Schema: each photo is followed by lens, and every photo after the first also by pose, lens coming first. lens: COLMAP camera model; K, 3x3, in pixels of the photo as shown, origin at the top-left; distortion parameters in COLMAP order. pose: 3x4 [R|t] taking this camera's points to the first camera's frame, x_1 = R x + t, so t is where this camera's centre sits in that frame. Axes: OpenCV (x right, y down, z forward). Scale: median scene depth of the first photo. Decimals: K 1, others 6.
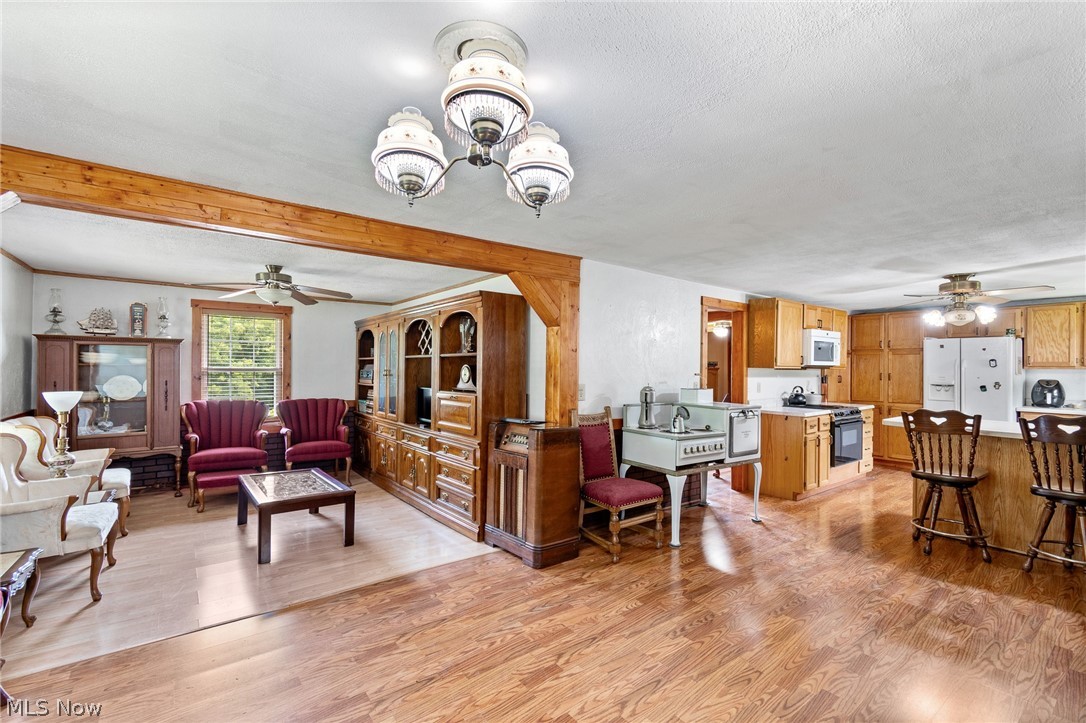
lens RADIAL K [[483.3, 0, 545.5], [0, 483.3, 367.3], [0, 0, 1]] dist [-0.000201, -0.000220]
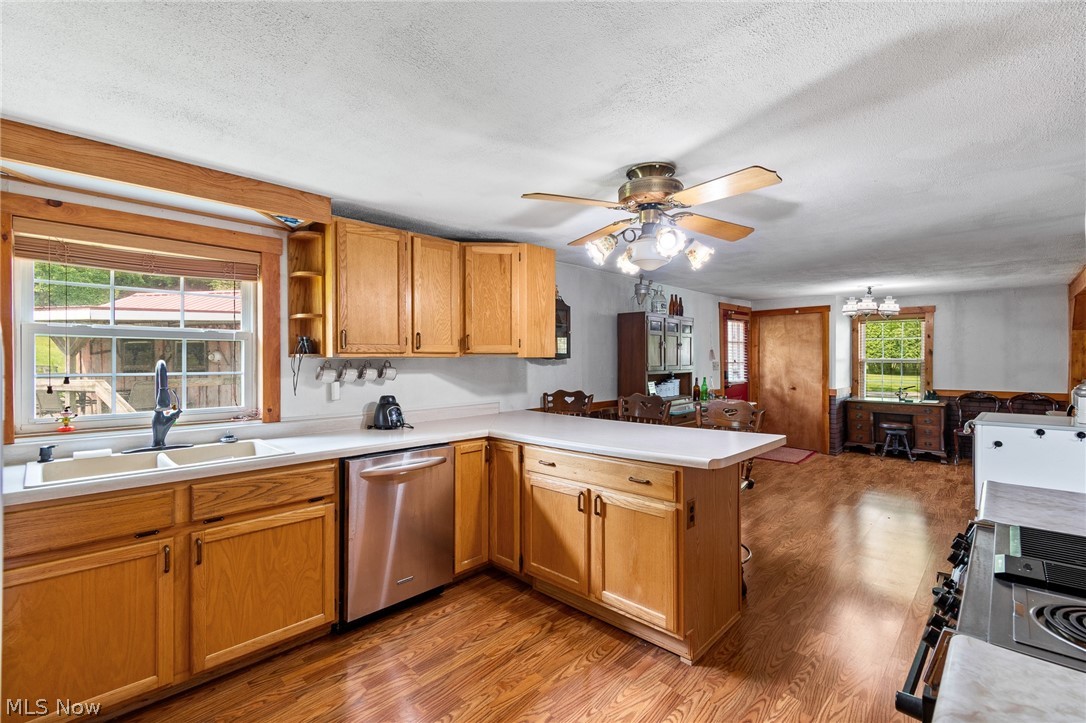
lens RADIAL K [[484.4, 0, 546.4], [0, 484.4, 360.2], [0, 0, 1]] dist [-0.000295, -0.000062]
pose [[-0.987590, -0.006907, -0.156905, 0.836749], [-0.006623, 0.999975, -0.002333, 0.008655], [0.156917, -0.001265, -0.987611, 1.190676]]
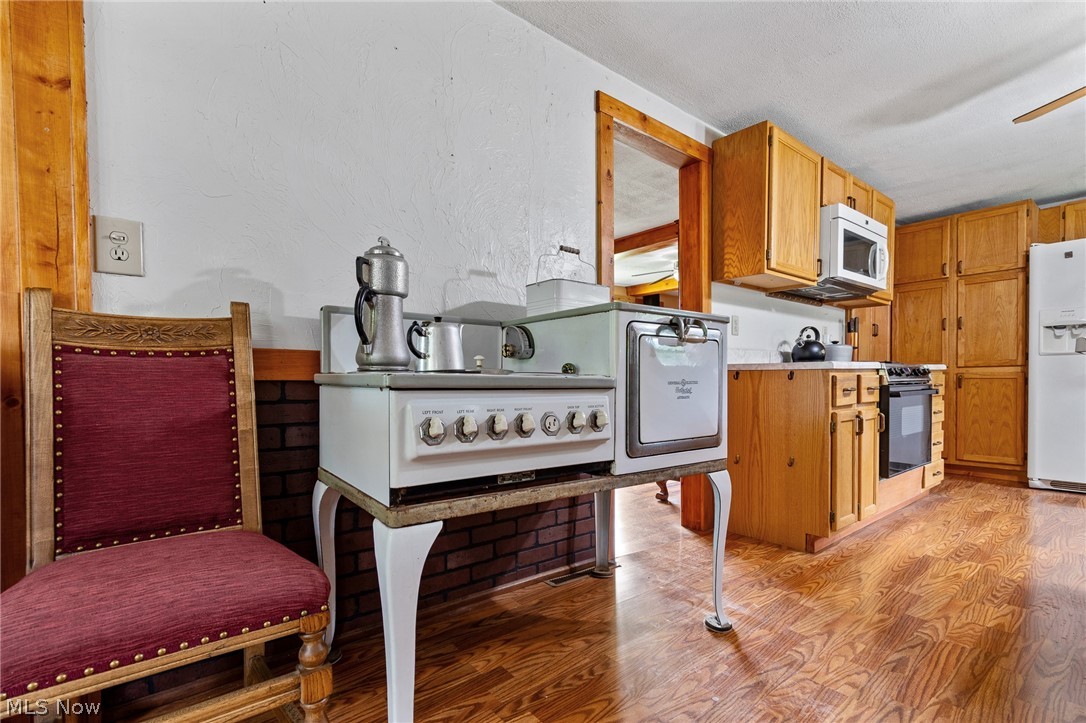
lens RADIAL K [[498.8, 0, 544.4], [0, 498.8, 388.4], [0, 0, 1]] dist [0.001464, 0.000220]
pose [[0.999667, -0.014708, 0.021187, 0.236557], [0.014318, 0.999727, 0.018451, 0.099390], [-0.021453, -0.018141, 0.999605, 0.494866]]
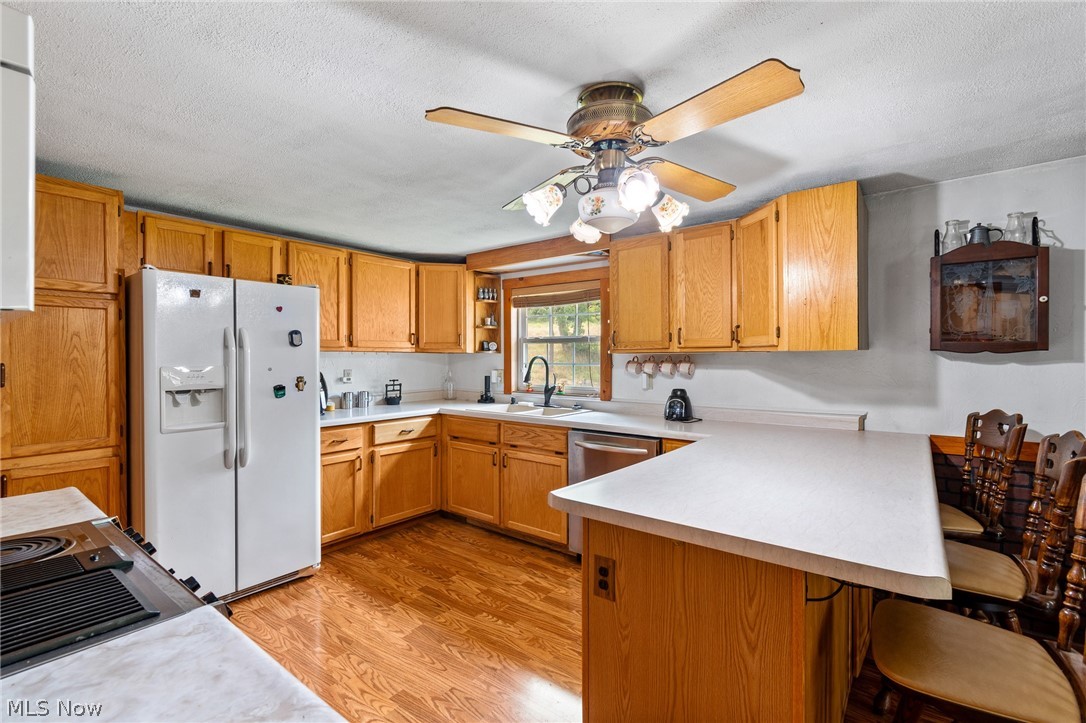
lens RADIAL K [[484.4, 0, 546.4], [0, 484.4, 360.2], [0, 0, 1]] dist [-0.000295, -0.000062]
pose [[-0.254780, -0.014336, 0.966893, 0.401799], [-0.001159, 0.999894, 0.014520, 0.006197], [-0.966998, 0.002578, -0.254770, 0.916171]]
